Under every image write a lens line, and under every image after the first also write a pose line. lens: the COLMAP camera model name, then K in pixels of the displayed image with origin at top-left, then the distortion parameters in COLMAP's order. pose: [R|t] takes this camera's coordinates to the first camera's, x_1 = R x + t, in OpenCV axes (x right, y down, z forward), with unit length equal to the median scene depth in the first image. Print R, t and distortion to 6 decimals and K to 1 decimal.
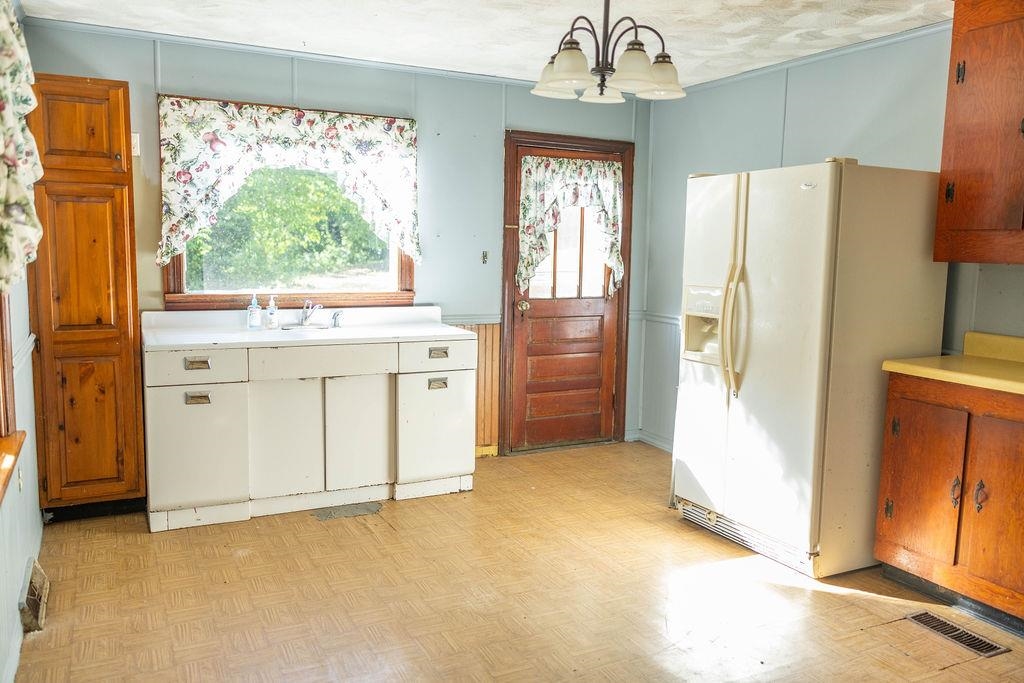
lens RADIAL K [[803.1, 0, 512.1], [0, 803.1, 338.6], [0, 0, 1]] dist [0.013776, -0.003653]
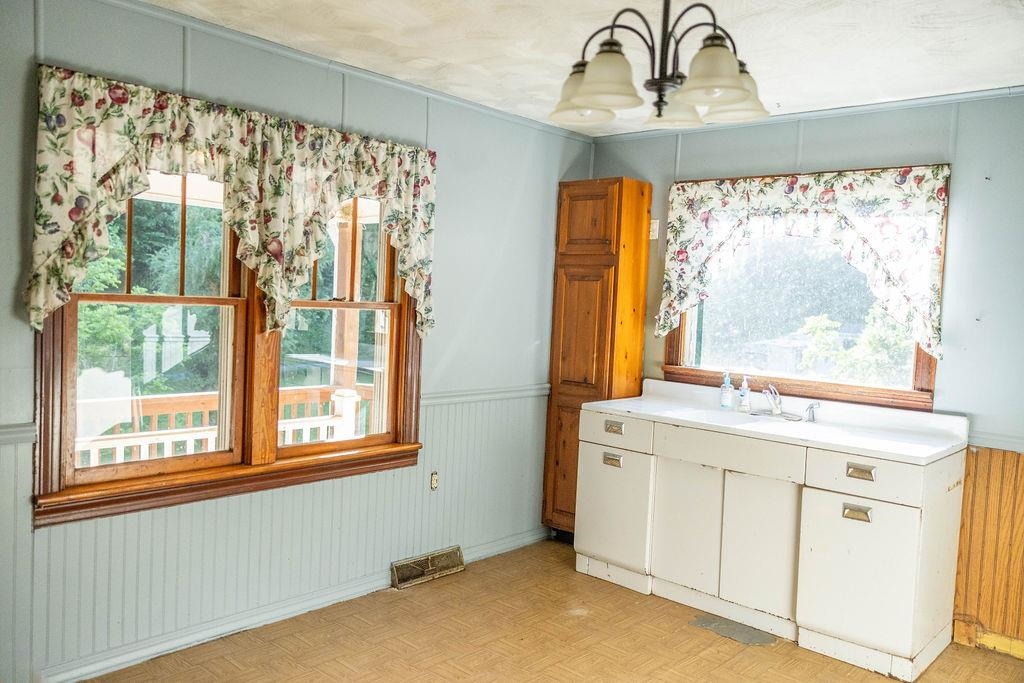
lens RADIAL K [[803.1, 0, 511.5], [0, 803.1, 342.0], [0, 0, 1]] dist [0.013776, -0.003653]
pose [[0.354020, 0.051538, -0.933817, 0.501578], [-0.147163, 0.989111, -0.001202, -0.054645], [0.923587, 0.137849, 0.357750, 0.430899]]
